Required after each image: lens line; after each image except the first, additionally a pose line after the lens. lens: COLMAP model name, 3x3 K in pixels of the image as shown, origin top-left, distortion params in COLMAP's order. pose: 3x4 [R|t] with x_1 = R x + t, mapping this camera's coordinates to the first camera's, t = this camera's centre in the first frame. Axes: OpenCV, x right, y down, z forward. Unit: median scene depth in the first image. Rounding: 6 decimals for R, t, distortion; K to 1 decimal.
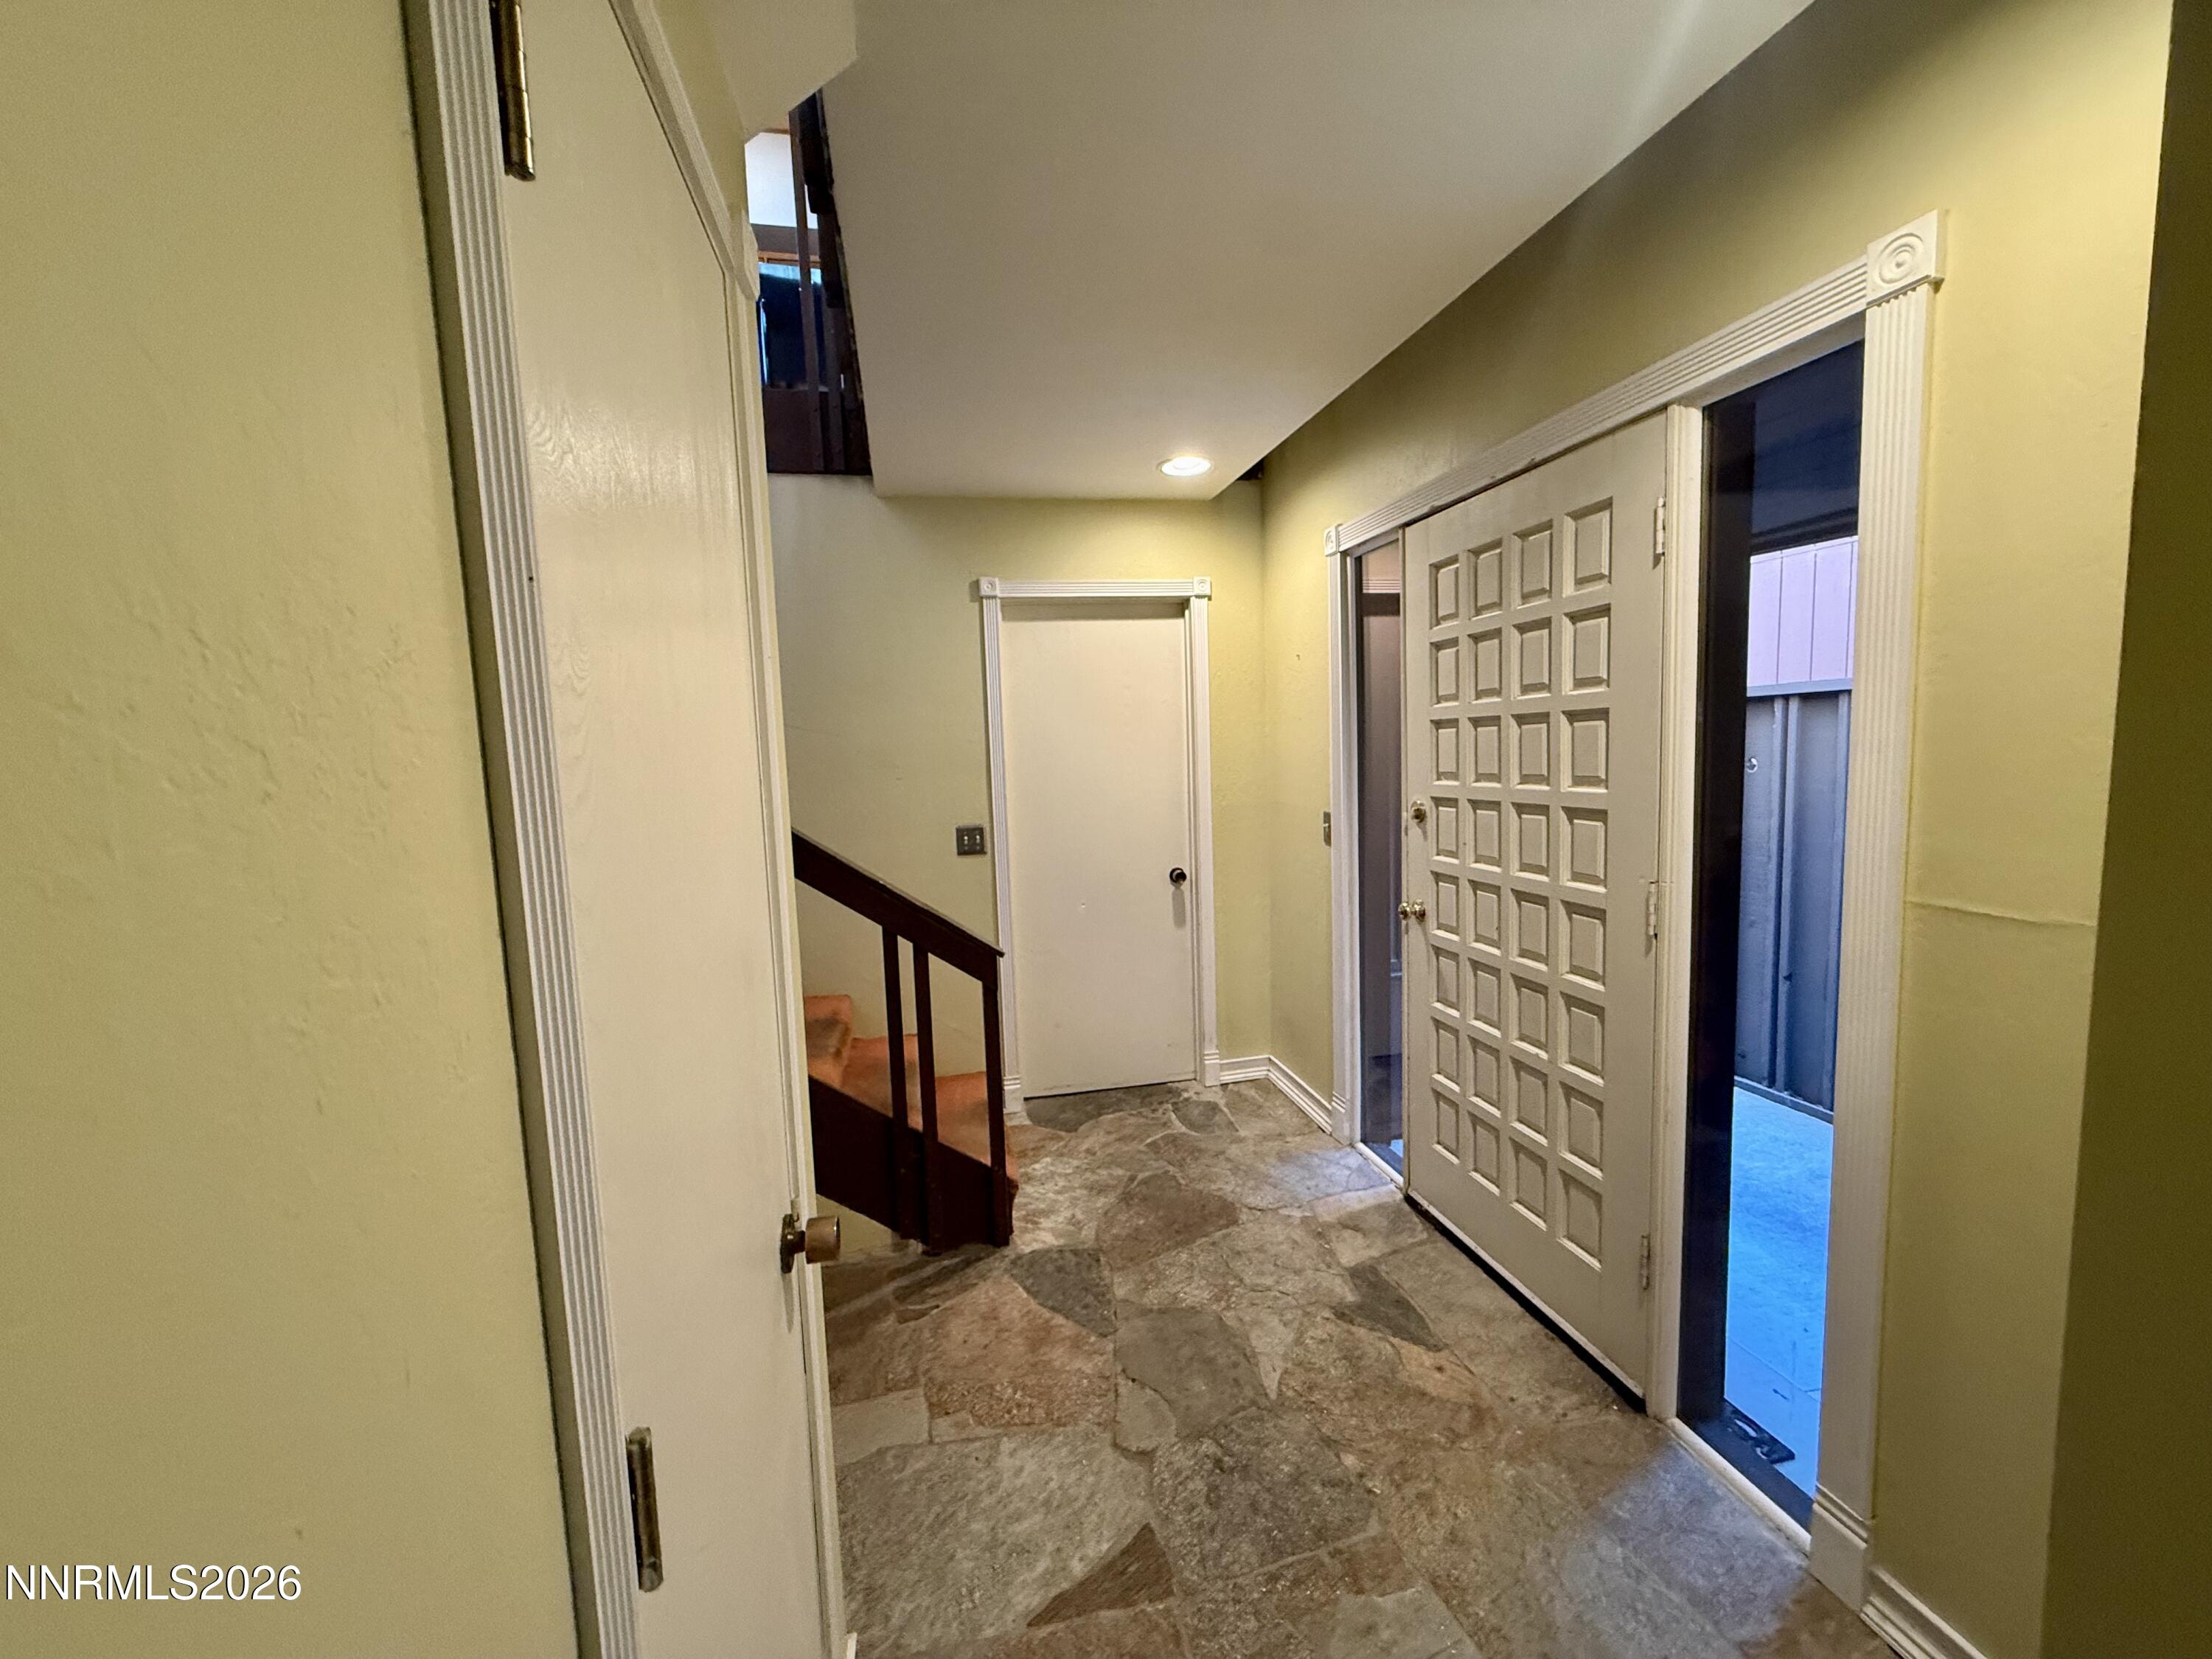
lens RADIAL K [[879.4, 0, 1100.9], [0, 879.4, 831.5], [0, 0, 1]] dist [-0.001532, 0.000039]
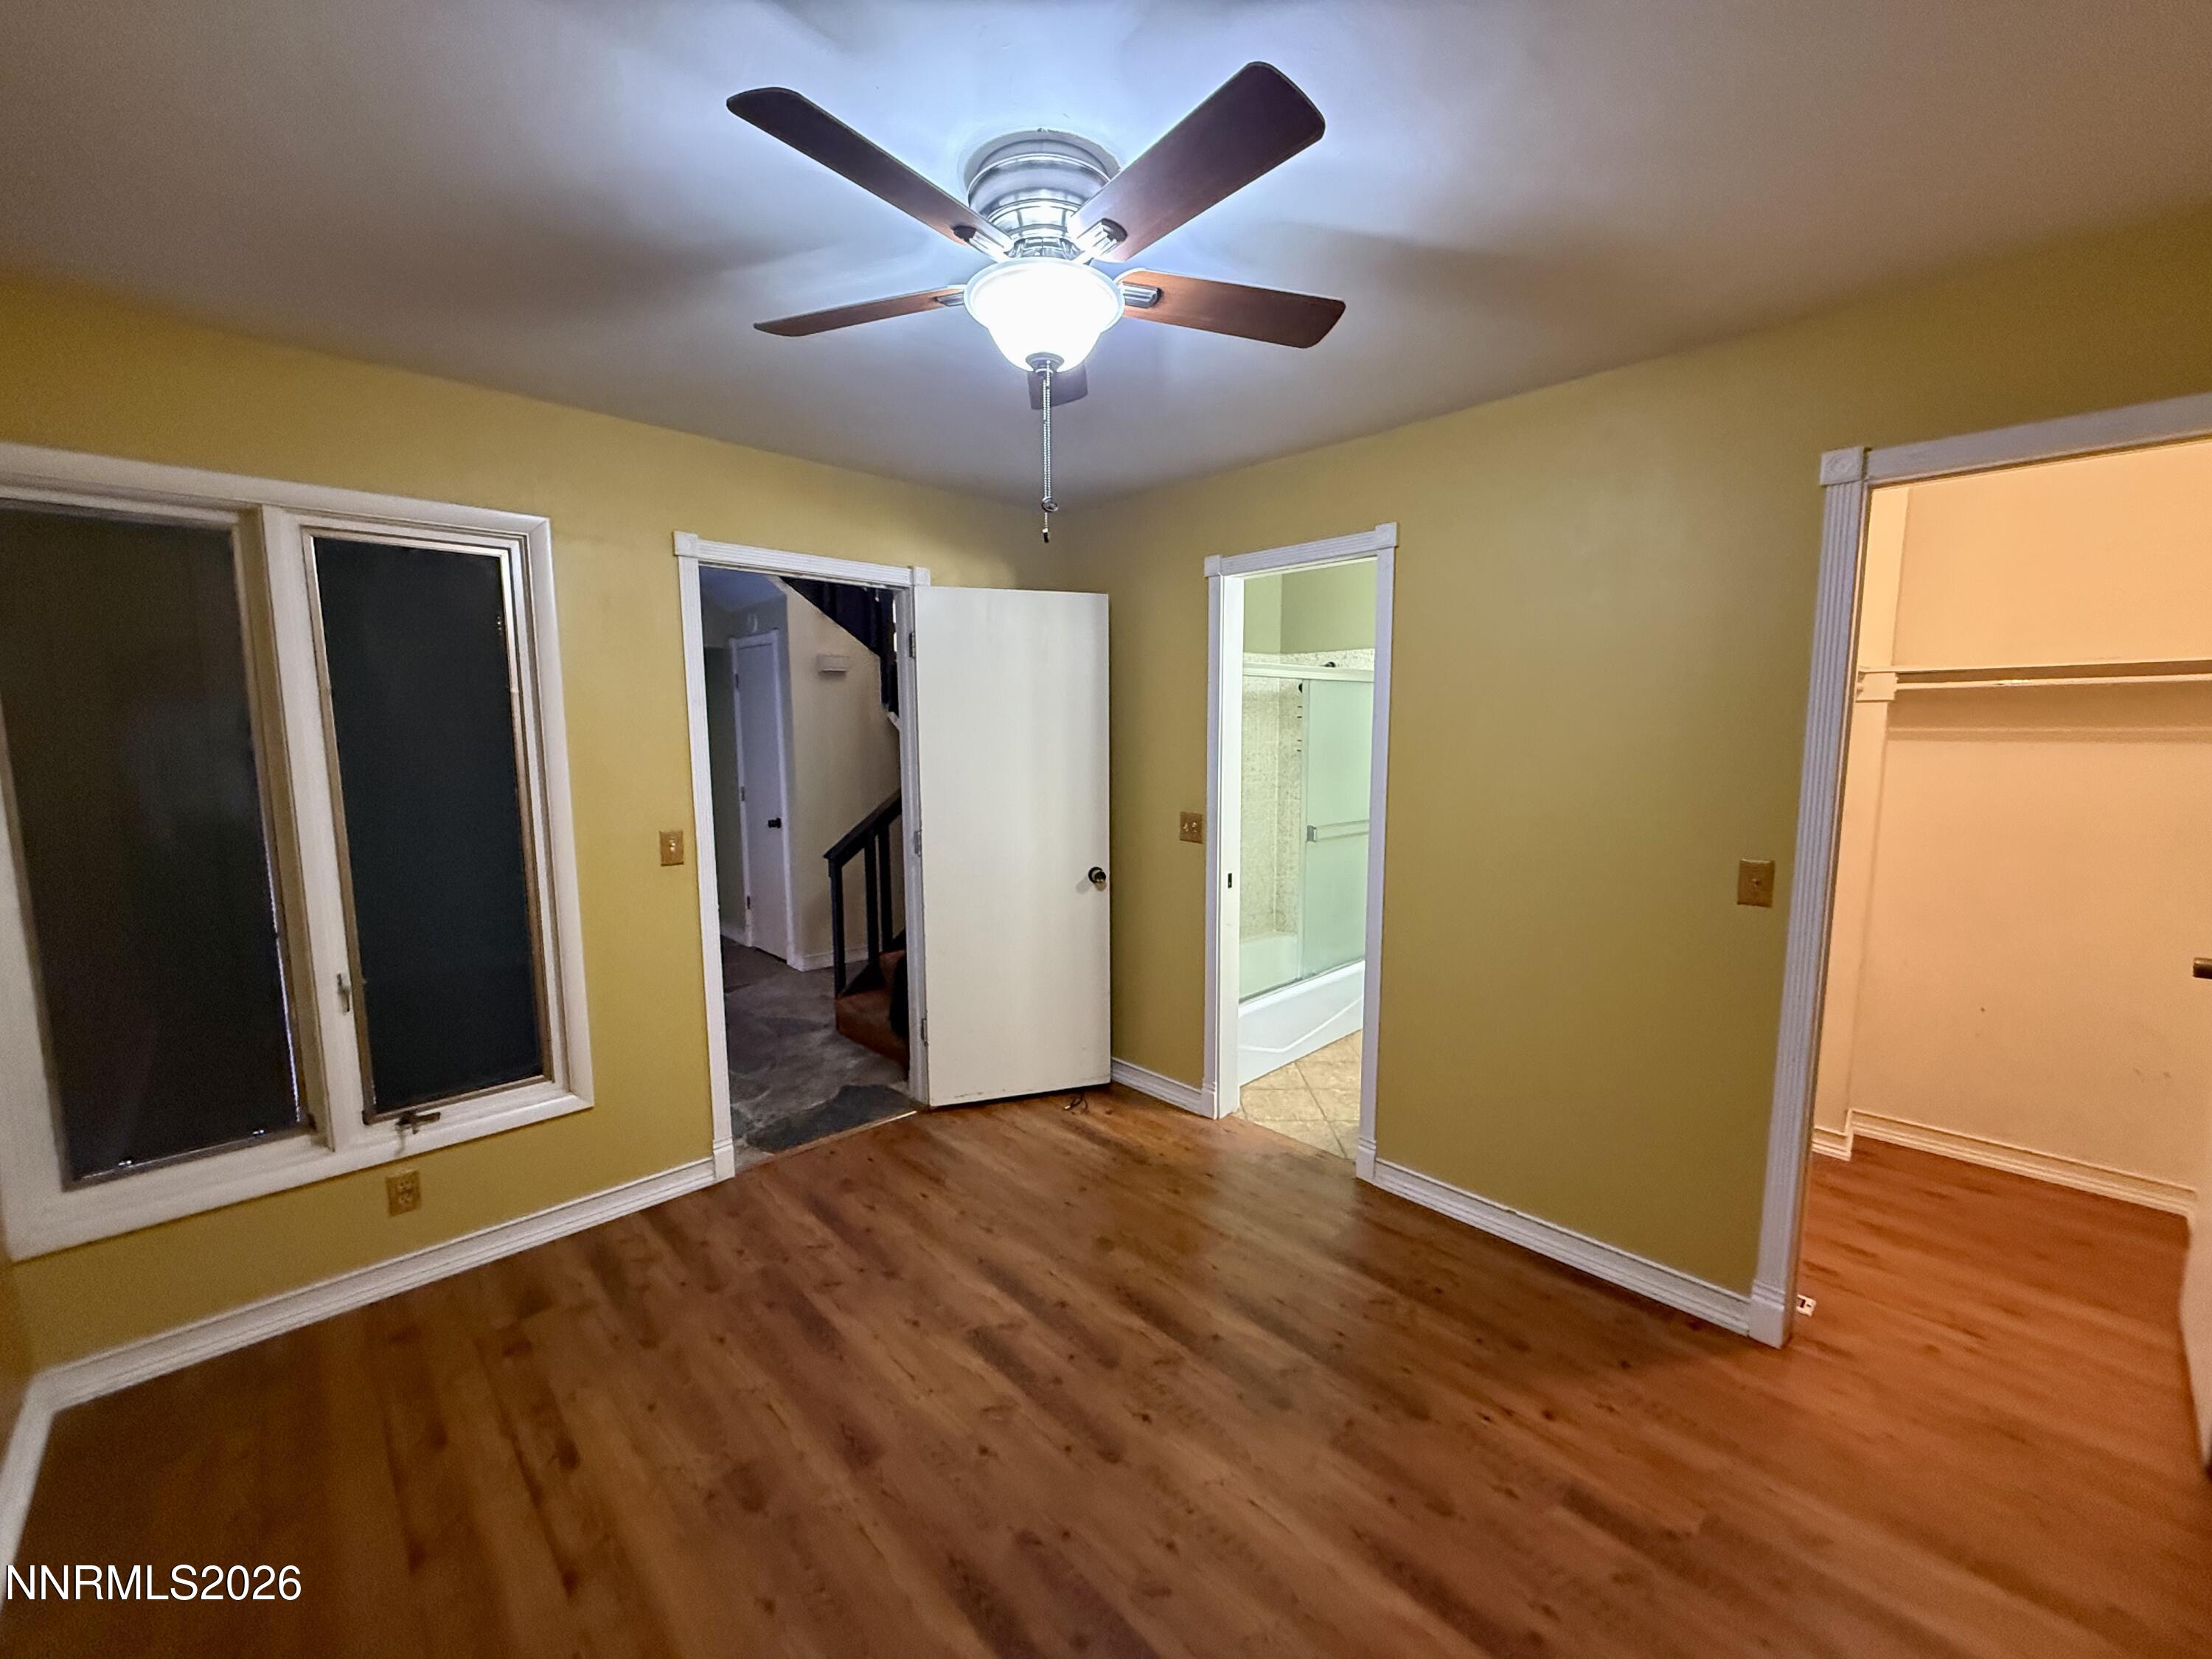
lens RADIAL K [[879.4, 0, 1100.9], [0, 879.4, 831.5], [0, 0, 1]] dist [-0.001532, 0.000039]
pose [[-0.851819, 0.104063, -0.513396, 0.240959], [-0.012633, 0.975703, 0.218732, -0.230743], [0.523684, 0.192806, -0.829808, 2.158911]]
